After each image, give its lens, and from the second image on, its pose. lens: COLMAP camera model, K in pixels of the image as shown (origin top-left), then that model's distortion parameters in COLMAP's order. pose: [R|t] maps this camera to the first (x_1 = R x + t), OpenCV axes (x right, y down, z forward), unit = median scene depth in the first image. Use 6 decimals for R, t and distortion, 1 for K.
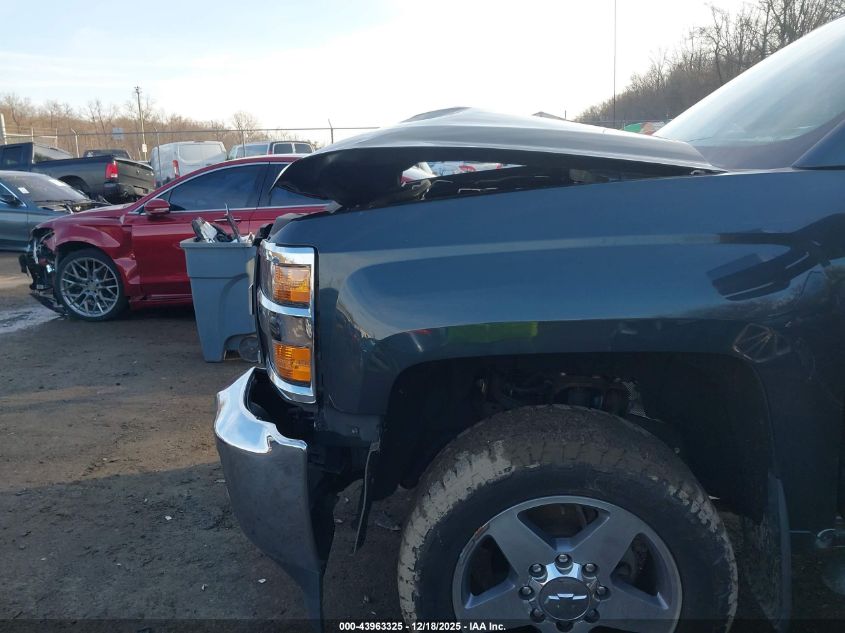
lens RADIAL K [[713.4, 0, 420.4], [0, 713.4, 316.5], [0, 0, 1]] dist [0.050604, 0.004298]
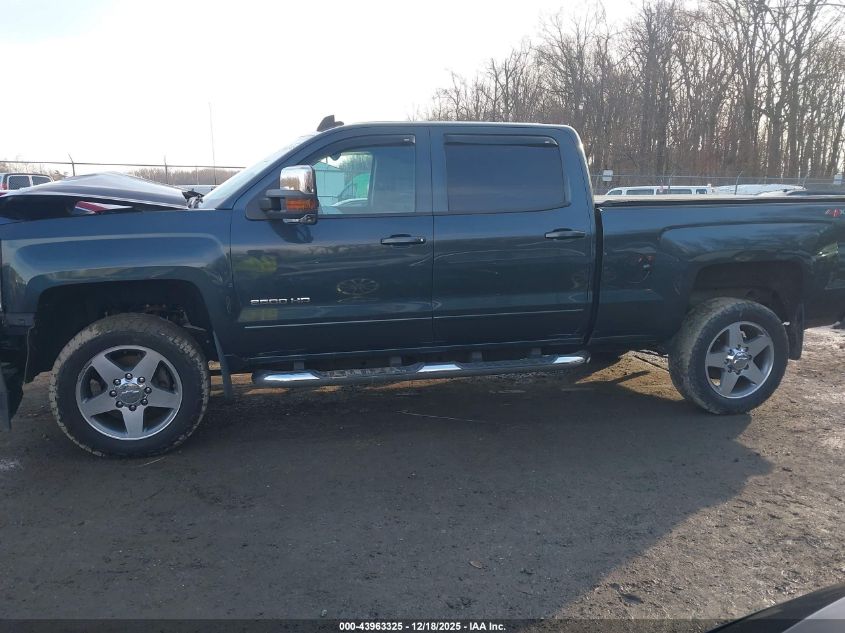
lens RADIAL K [[713.4, 0, 425.1], [0, 713.4, 317.8], [0, 0, 1]] dist [0.050604, 0.004298]
pose [[0.952372, -0.022925, 0.304076, 0.403751], [0.038381, 0.998252, -0.044949, 0.290796], [-0.302514, 0.054479, 0.951587, -1.477005]]
